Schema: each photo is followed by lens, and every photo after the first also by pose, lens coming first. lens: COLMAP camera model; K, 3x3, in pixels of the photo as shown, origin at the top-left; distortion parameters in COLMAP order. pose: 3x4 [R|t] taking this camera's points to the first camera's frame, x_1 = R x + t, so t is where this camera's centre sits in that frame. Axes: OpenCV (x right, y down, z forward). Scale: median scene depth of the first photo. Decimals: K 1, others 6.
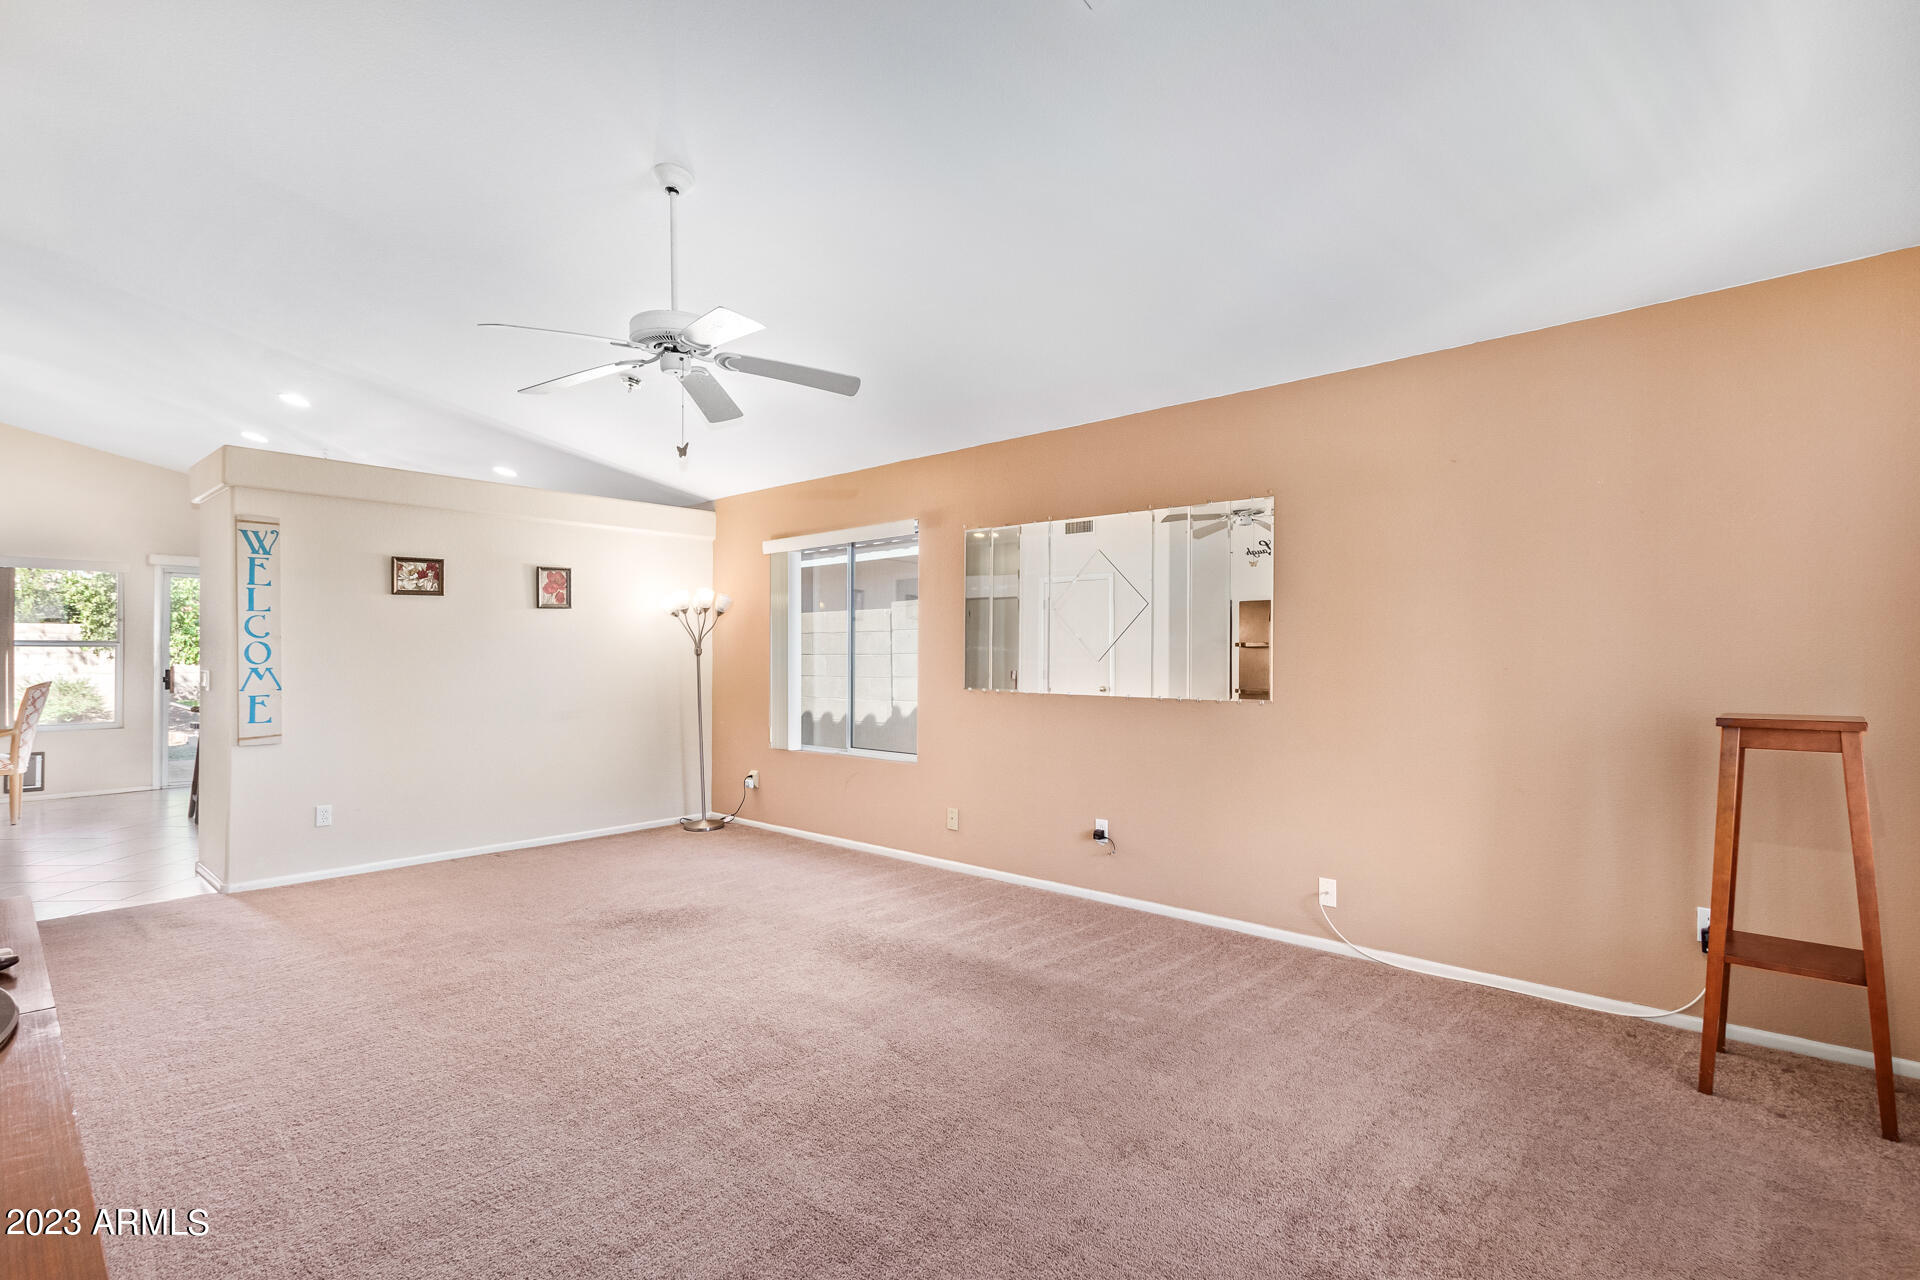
lens RADIAL K [[884.6, 0, 960.1], [0, 884.6, 646.9], [0, 0, 1]] dist [0.015490, -0.006336]
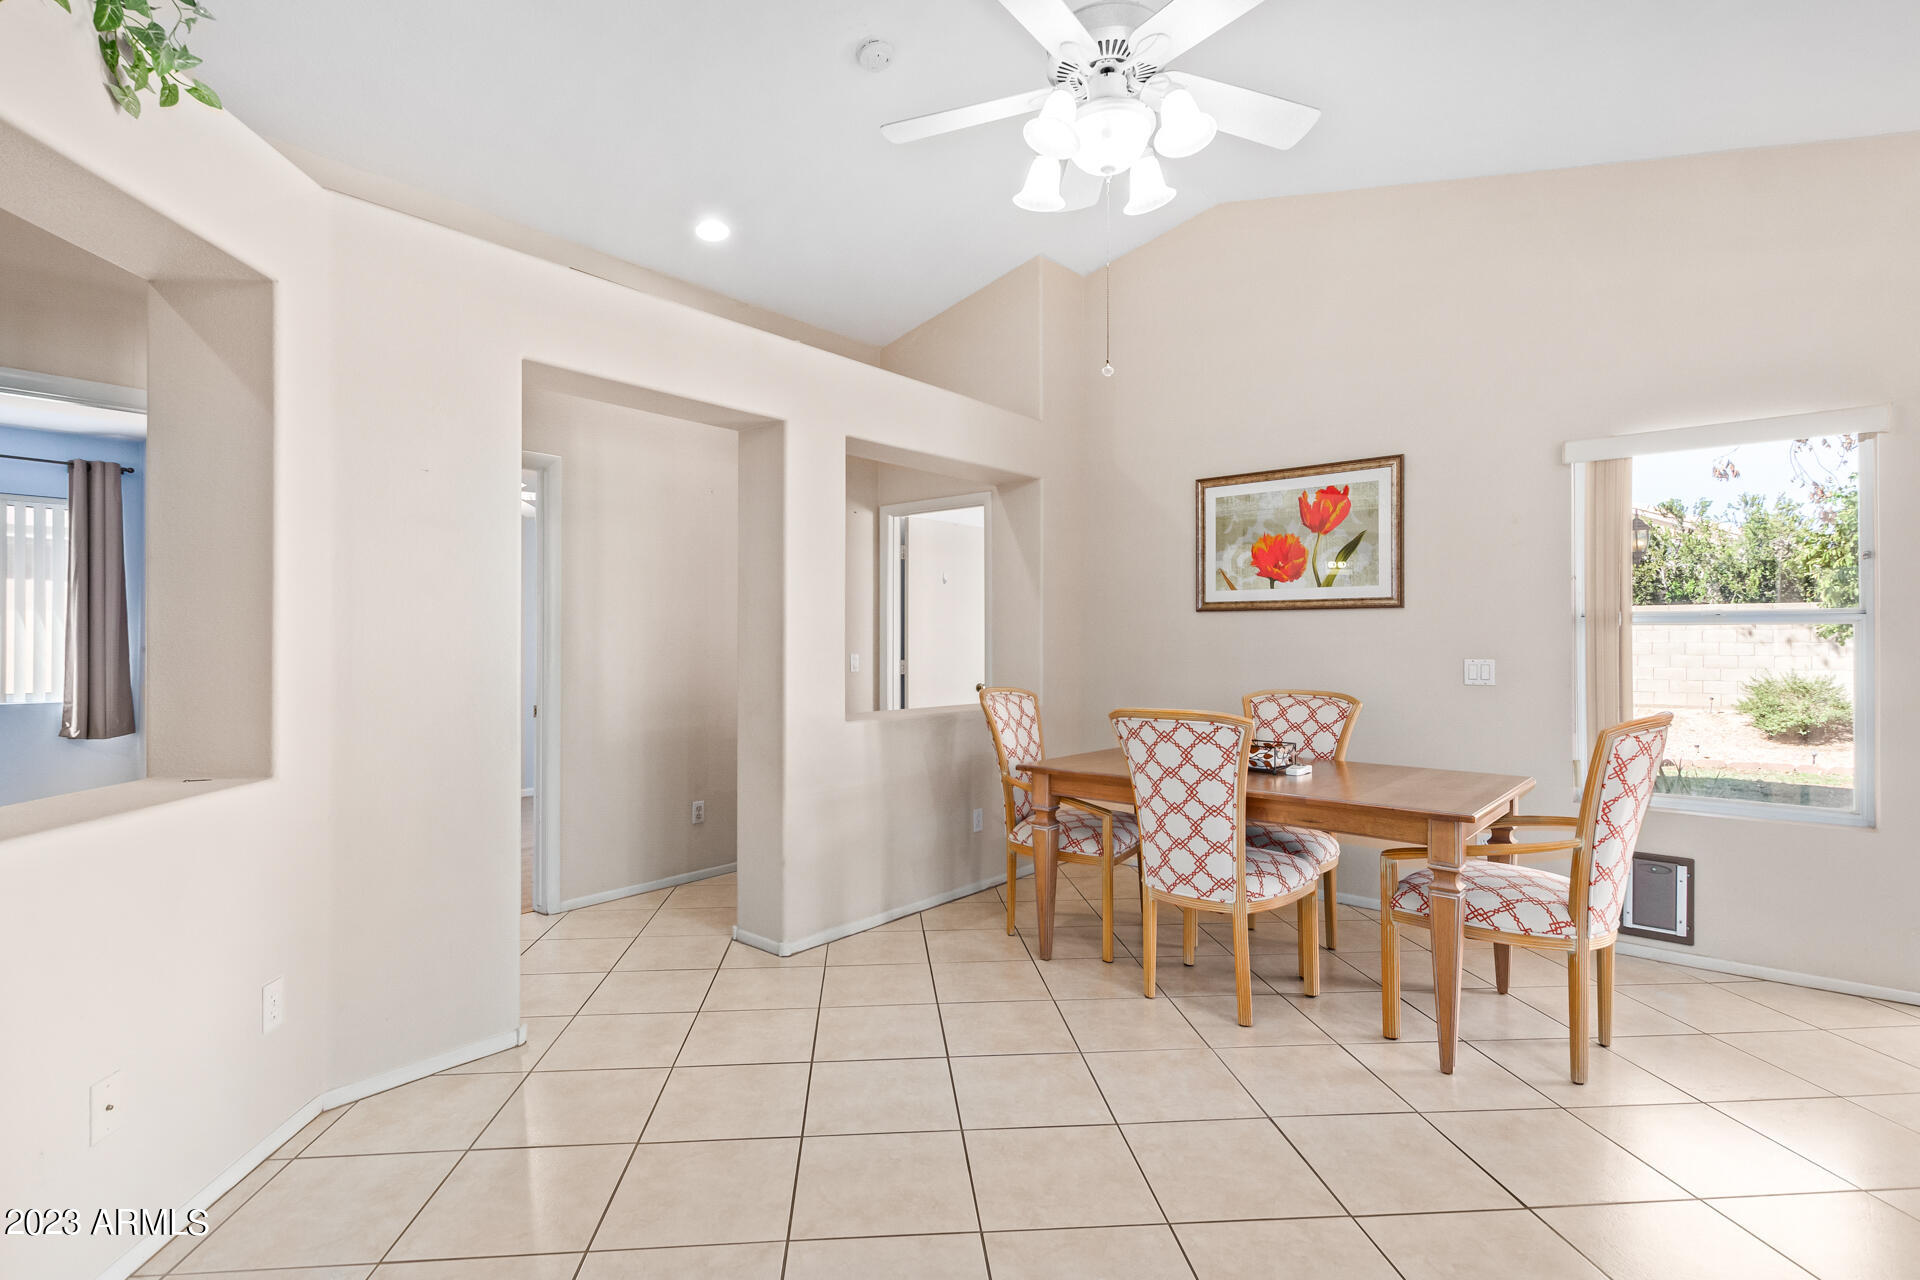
lens RADIAL K [[884.6, 0, 960.1], [0, 884.6, 646.9], [0, 0, 1]] dist [0.015490, -0.006336]
pose [[0.015306, 0.001494, -0.999882, -0.293991], [0.009894, 0.999950, 0.001646, 0.003611], [0.999834, -0.009918, 0.015291, 0.314949]]
